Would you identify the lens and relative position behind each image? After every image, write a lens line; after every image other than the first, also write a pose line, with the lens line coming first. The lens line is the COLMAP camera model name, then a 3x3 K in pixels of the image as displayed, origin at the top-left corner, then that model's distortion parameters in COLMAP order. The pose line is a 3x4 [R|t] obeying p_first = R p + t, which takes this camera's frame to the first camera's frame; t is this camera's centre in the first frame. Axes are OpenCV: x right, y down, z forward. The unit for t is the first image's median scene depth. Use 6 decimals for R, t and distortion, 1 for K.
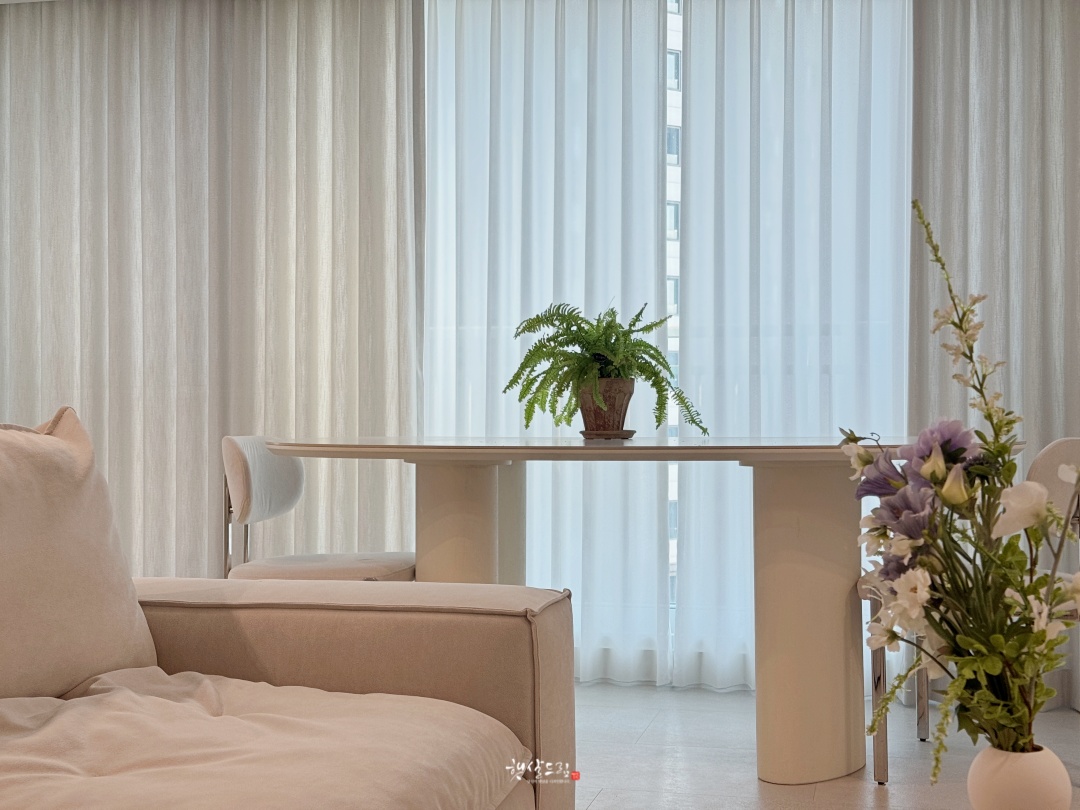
lens RADIAL K [[1505.8, 0, 539.4], [0, 1505.8, 405.8], [0, 0, 1]] dist [0.055576, 0.000000]
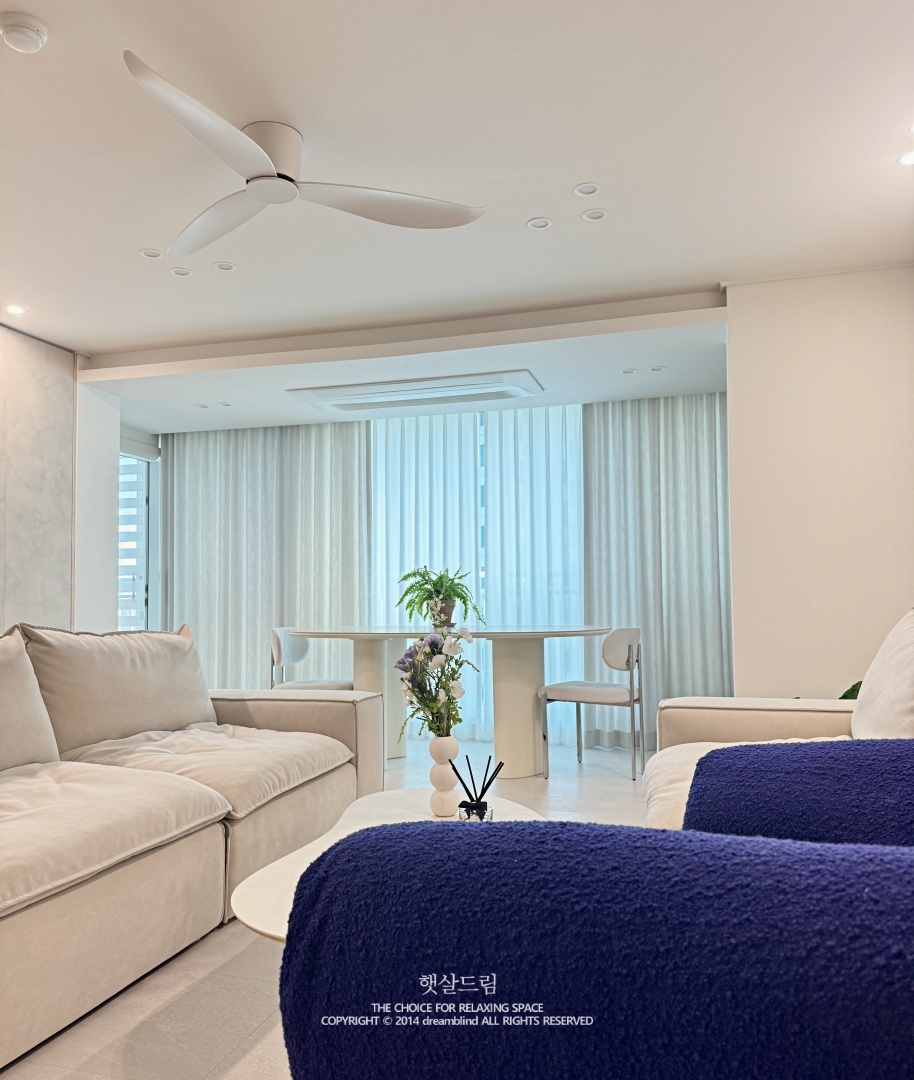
lens RADIAL K [[853.0, 0, 464.9], [0, 853.0, 544.8], [0, 0, 1]] dist [0.068452, 0.003581]
pose [[0.998483, -0.013420, -0.053406, 0.146884], [0.010246, 0.998190, -0.059268, -0.024736], [0.054105, 0.058631, 0.996812, -0.273963]]
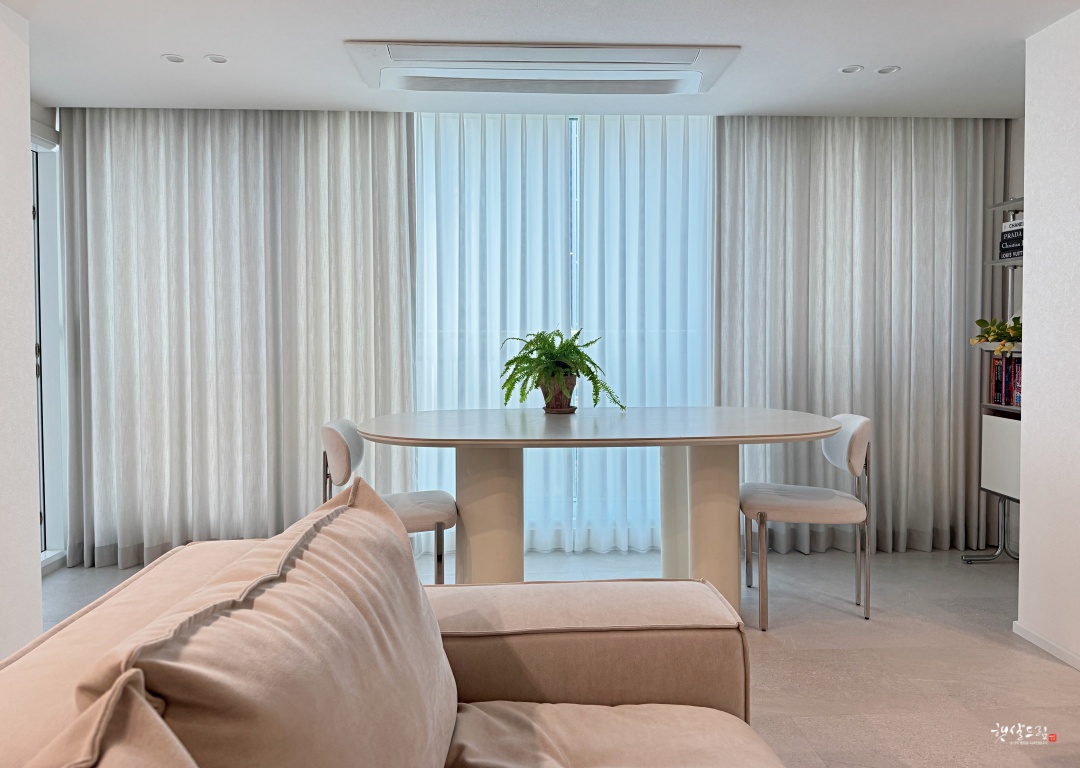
lens RADIAL K [[778.2, 0, 560.2], [0, 778.2, 350.6], [0, 0, 1]] dist [0.000009, -0.015579]
pose [[0.957989, -0.009866, 0.286636, -0.189951], [0.002823, 0.999684, 0.024972, -0.064526], [-0.286792, -0.023113, 0.957714, 0.212239]]
